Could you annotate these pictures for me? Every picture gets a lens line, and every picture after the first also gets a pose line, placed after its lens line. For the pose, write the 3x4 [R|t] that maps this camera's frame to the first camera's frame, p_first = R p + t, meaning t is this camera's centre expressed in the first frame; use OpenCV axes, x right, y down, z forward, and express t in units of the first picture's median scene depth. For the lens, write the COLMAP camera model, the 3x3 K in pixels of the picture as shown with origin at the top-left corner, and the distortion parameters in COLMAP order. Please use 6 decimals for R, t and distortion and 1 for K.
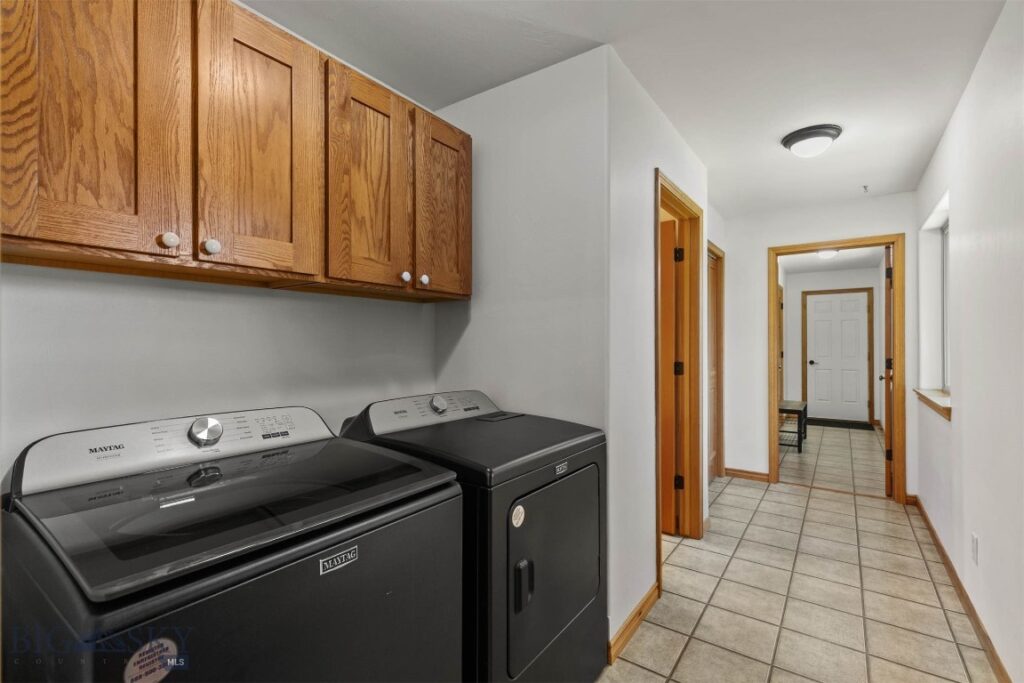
lens RADIAL K [[463.4, 0, 514.0], [0, 463.4, 344.5], [0, 0, 1]] dist [0.001995, 0.000423]
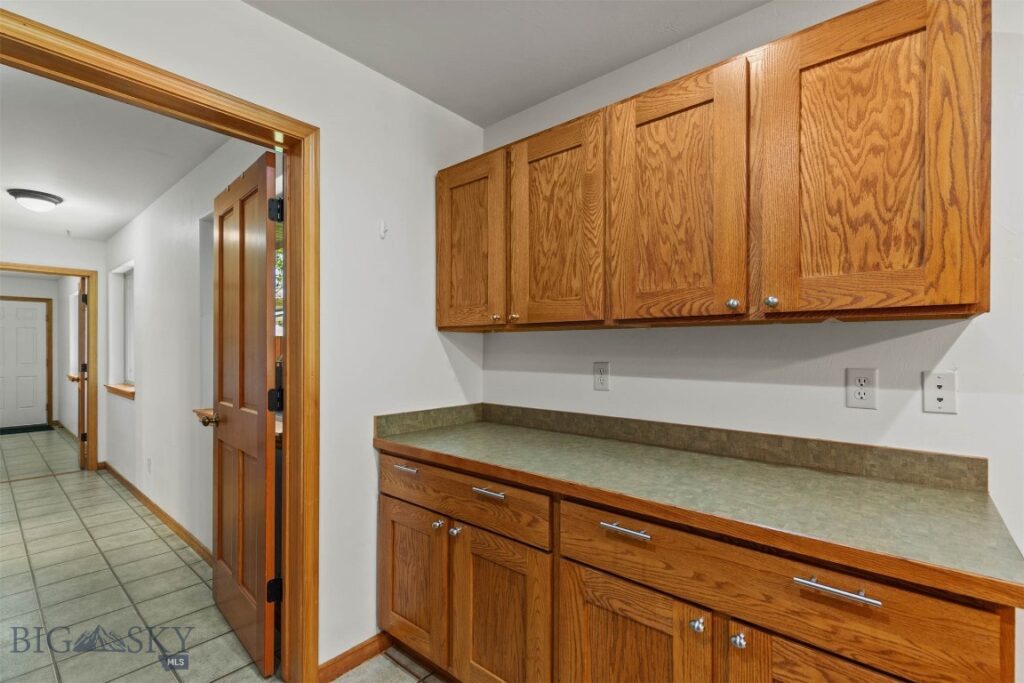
lens RADIAL K [[463.4, 0, 514.0], [0, 463.4, 344.5], [0, 0, 1]] dist [0.001995, 0.000423]
pose [[0.095334, 0.008032, 0.995413, -0.409133], [0.000884, 0.999966, -0.008153, -0.013194], [-0.995445, 0.001657, 0.095323, -0.358251]]
